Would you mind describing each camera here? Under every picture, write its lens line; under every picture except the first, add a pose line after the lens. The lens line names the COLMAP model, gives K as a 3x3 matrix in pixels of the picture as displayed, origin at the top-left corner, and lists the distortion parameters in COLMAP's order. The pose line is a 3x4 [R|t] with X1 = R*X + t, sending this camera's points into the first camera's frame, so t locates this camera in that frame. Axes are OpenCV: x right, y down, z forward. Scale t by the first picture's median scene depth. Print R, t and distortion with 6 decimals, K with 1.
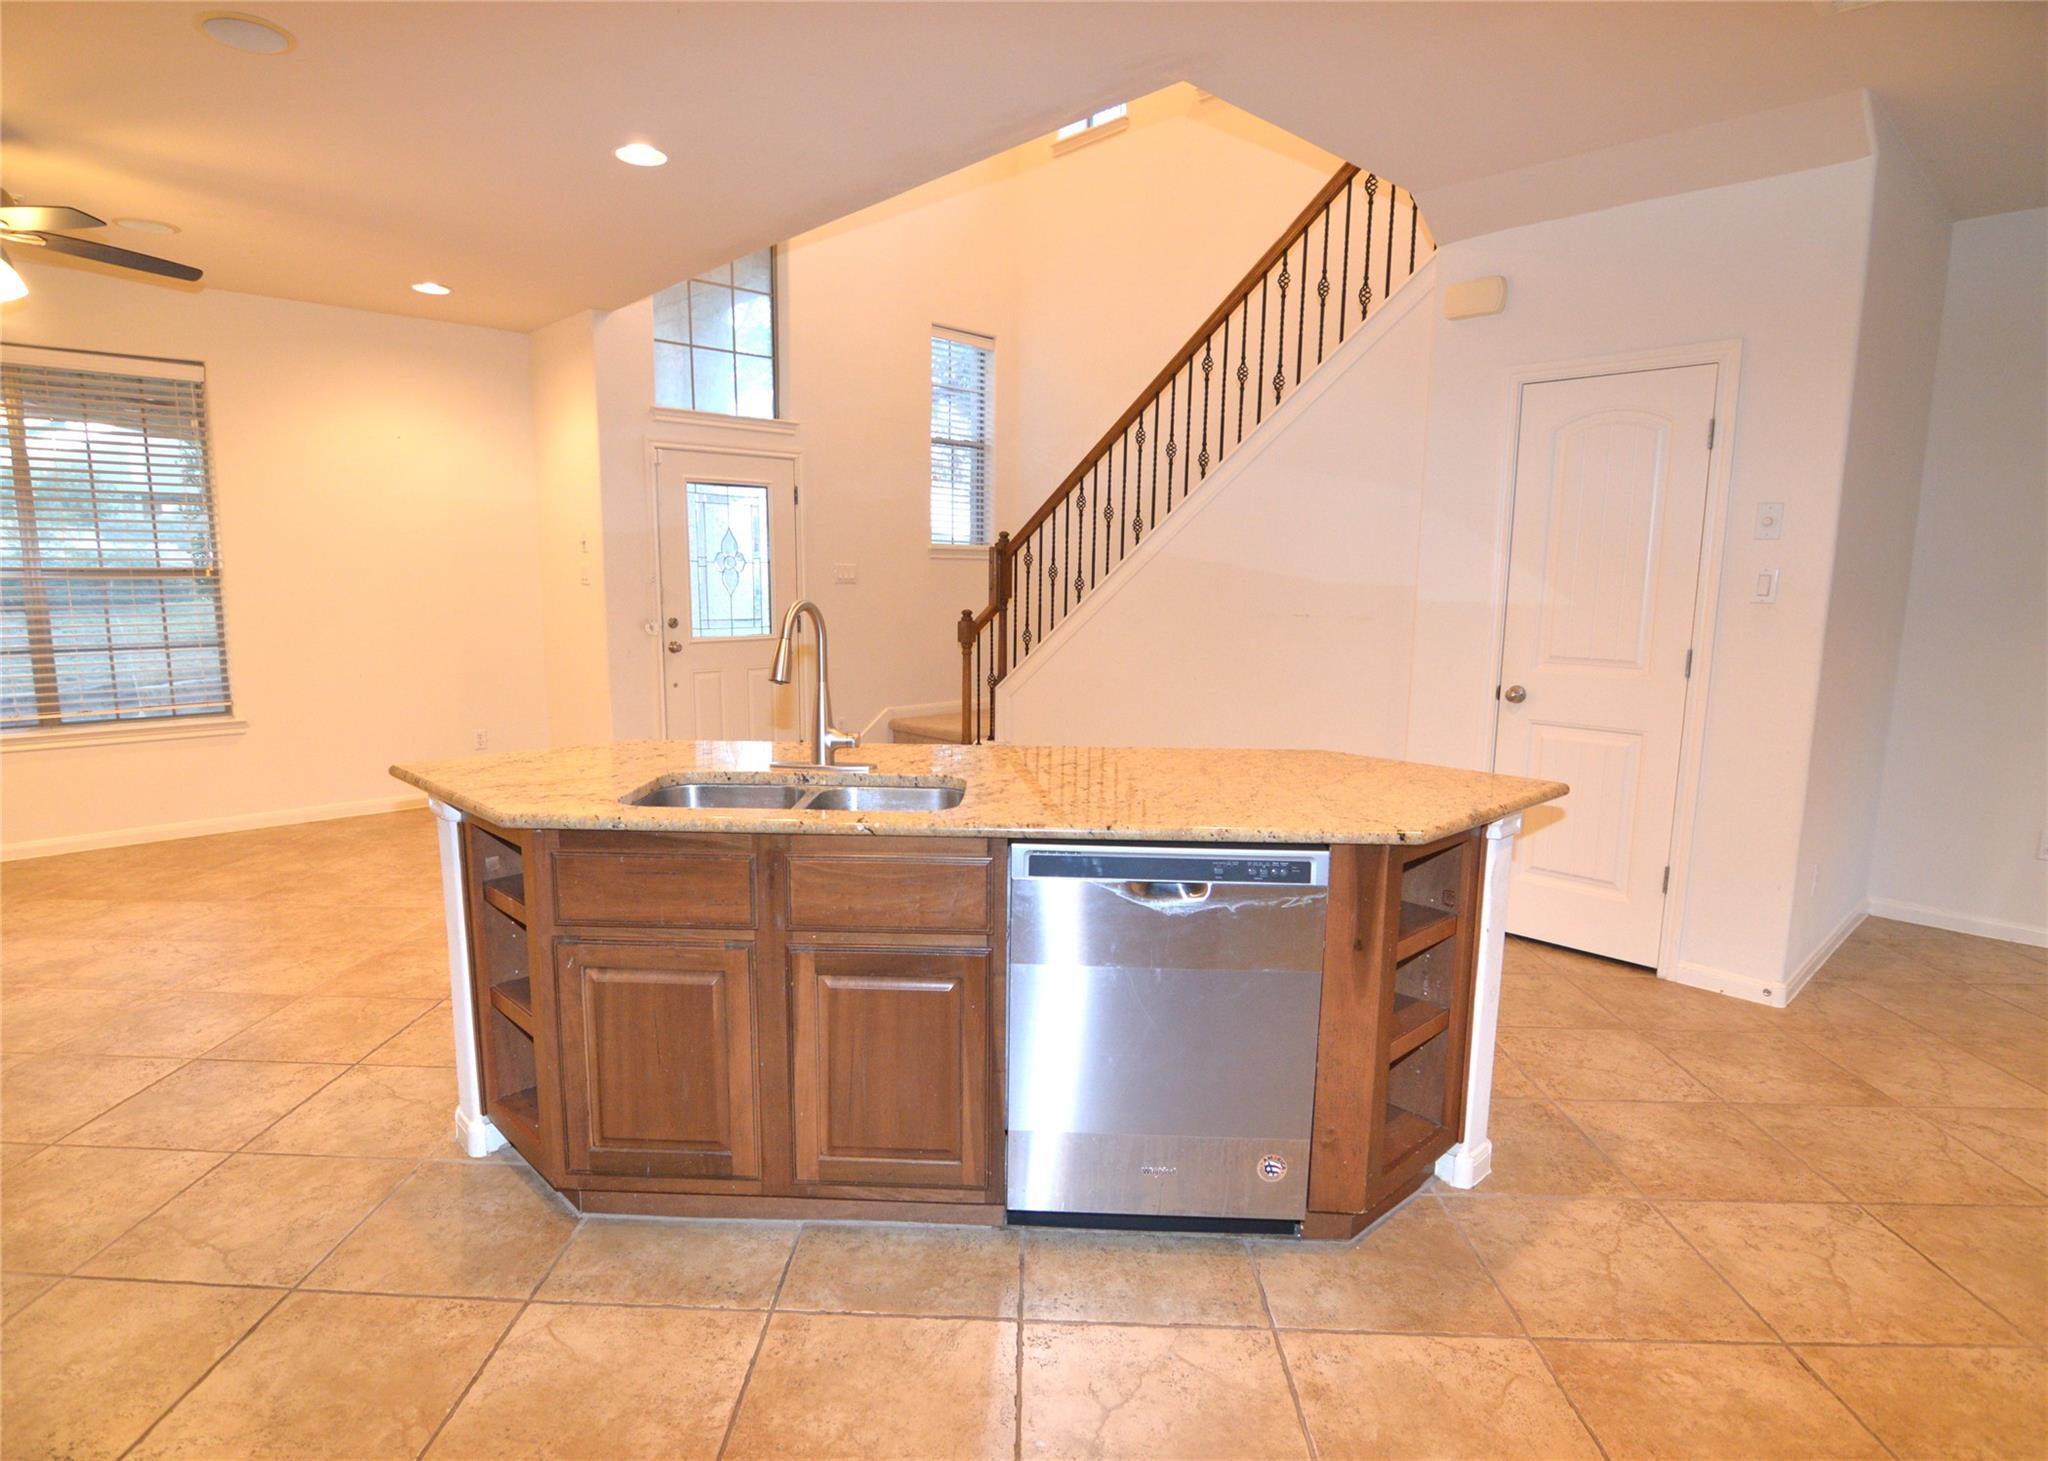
lens RADIAL K [[1085.9, 0, 1003.8], [0, 1085.9, 730.9], [0, 0, 1]] dist [-0.002231, -0.011822]
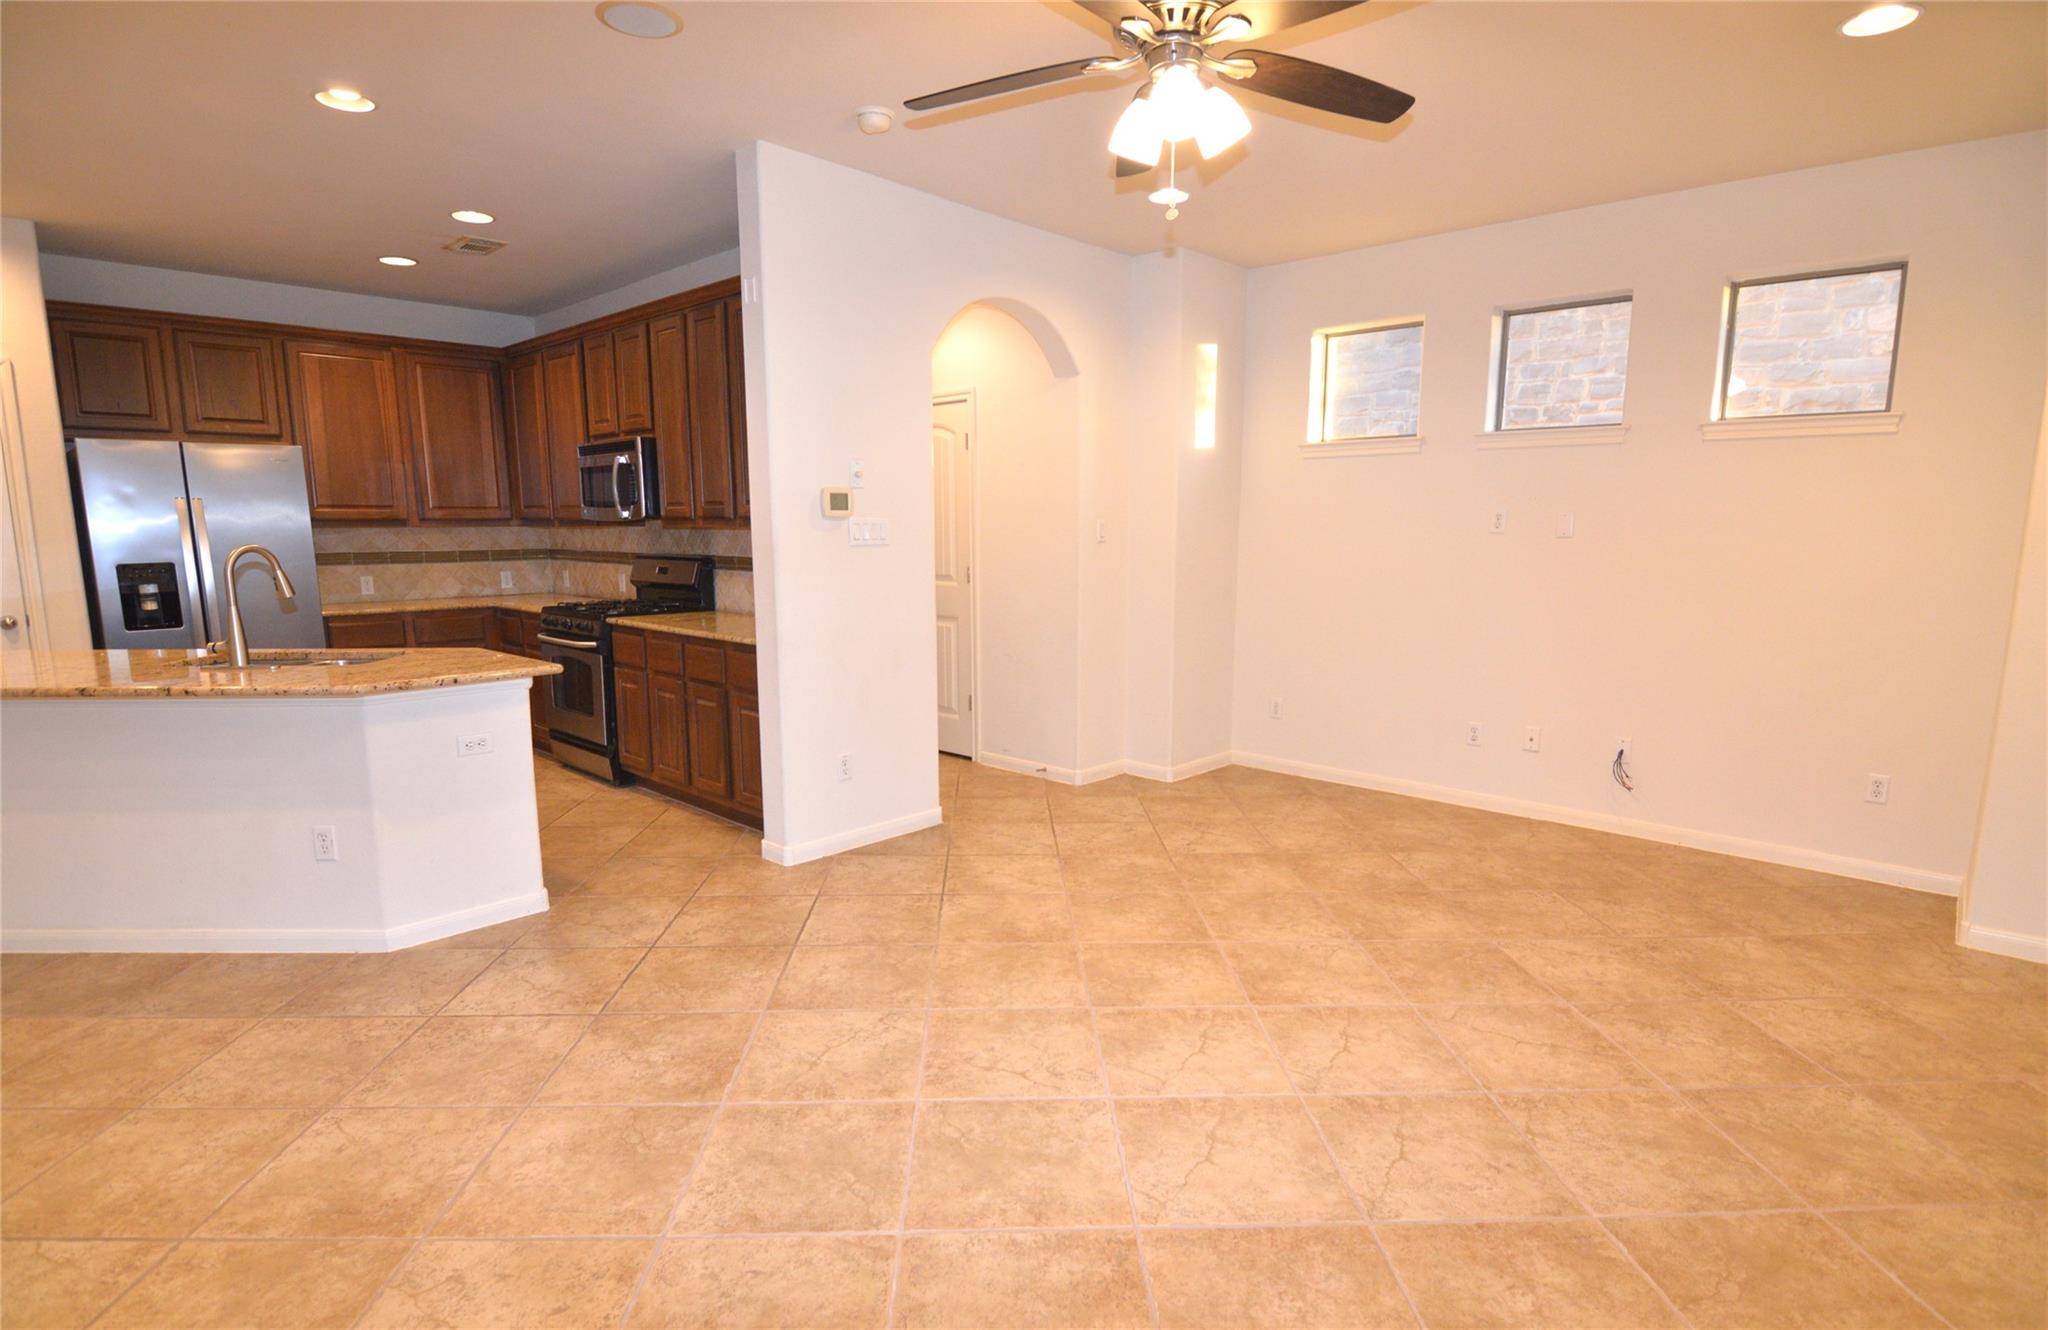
lens RADIAL K [[1017.0, 0, 1027.6], [0, 1017.0, 692.1], [0, 0, 1]] dist [-0.011958, -0.003170]
pose [[-0.997217, 0.002193, -0.074515, -0.515371], [-0.020599, 0.952542, 0.303708, -0.169061], [0.071645, 0.304398, -0.949847, 1.111093]]
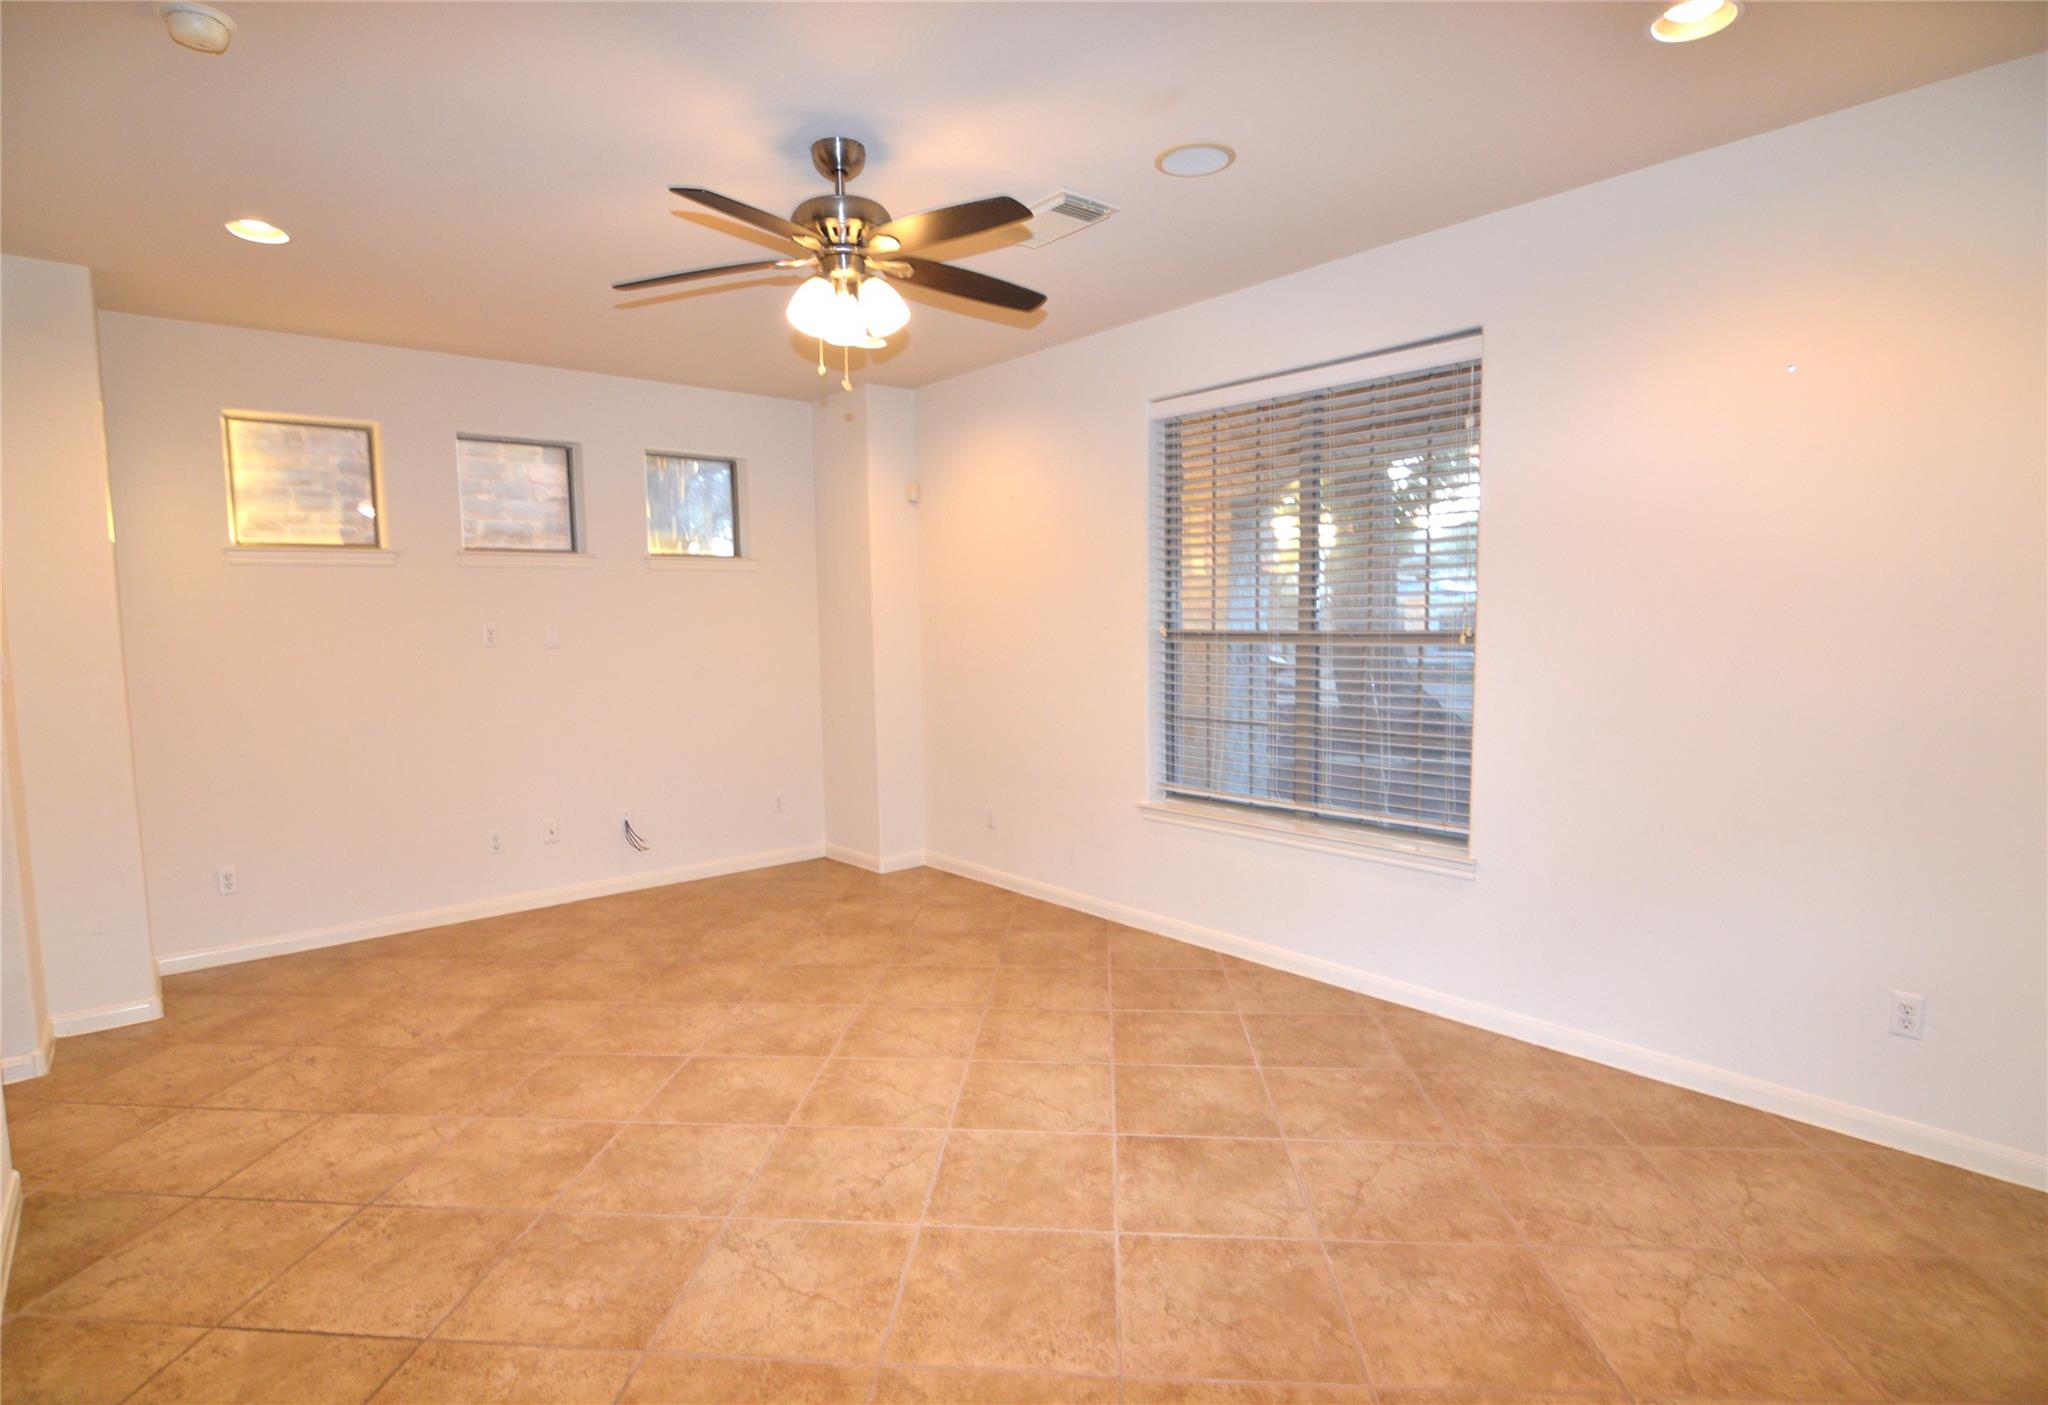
lens RADIAL K [[1038.9, 0, 1003.1], [0, 1038.9, 705.6], [0, 0, 1]] dist [-0.012533, -0.009807]
pose [[-0.052395, 0.077289, -0.995631, -0.067679], [-0.127819, 0.988281, 0.083445, -0.123732], [0.990413, 0.131632, -0.041902, 0.757700]]
